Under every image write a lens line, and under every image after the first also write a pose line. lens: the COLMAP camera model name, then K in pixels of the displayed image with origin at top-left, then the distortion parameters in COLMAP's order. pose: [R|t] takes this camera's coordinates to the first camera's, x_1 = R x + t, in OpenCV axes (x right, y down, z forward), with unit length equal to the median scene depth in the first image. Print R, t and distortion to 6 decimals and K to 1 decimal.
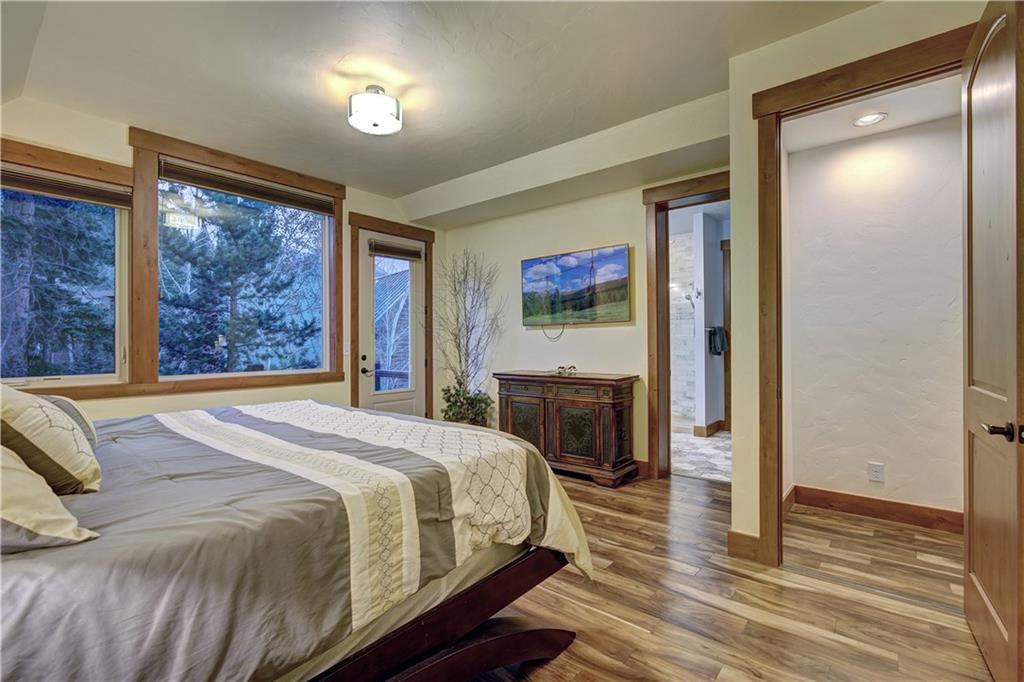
lens RADIAL K [[458.6, 0, 502.1], [0, 458.6, 339.6], [0, 0, 1]] dist [-0.009737, 0.002636]
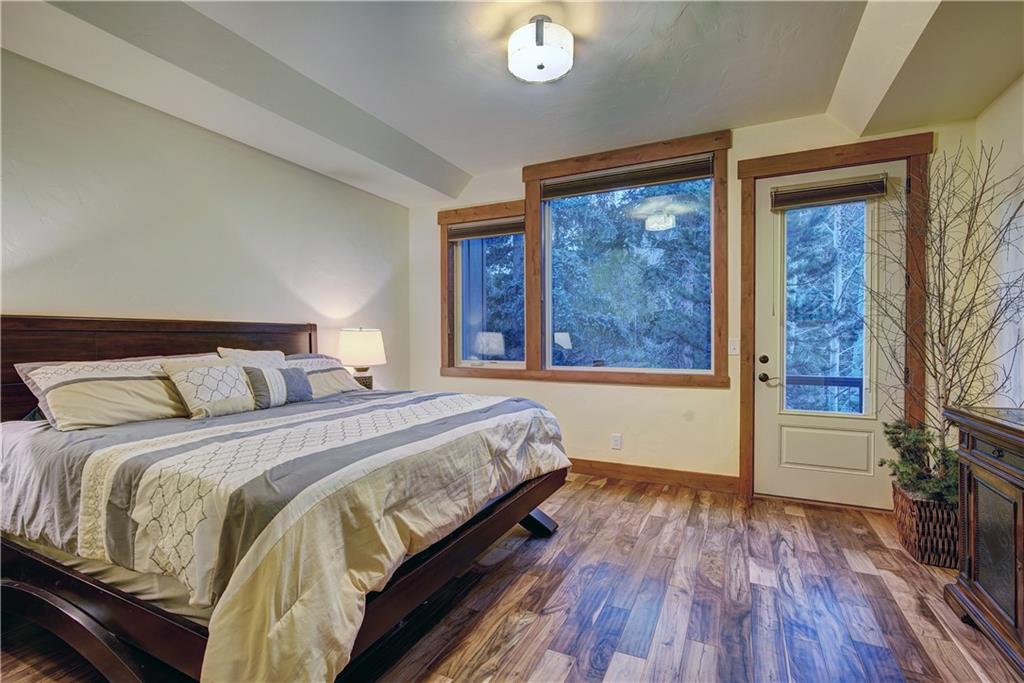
lens RADIAL K [[458.6, 0, 517.6], [0, 458.6, 344.5], [0, 0, 1]] dist [-0.009737, 0.002636]
pose [[0.240029, 0.022617, -0.970502, 0.370763], [0.001146, 0.999721, 0.023581, -0.001111], [0.970765, -0.006772, 0.239936, 0.572859]]
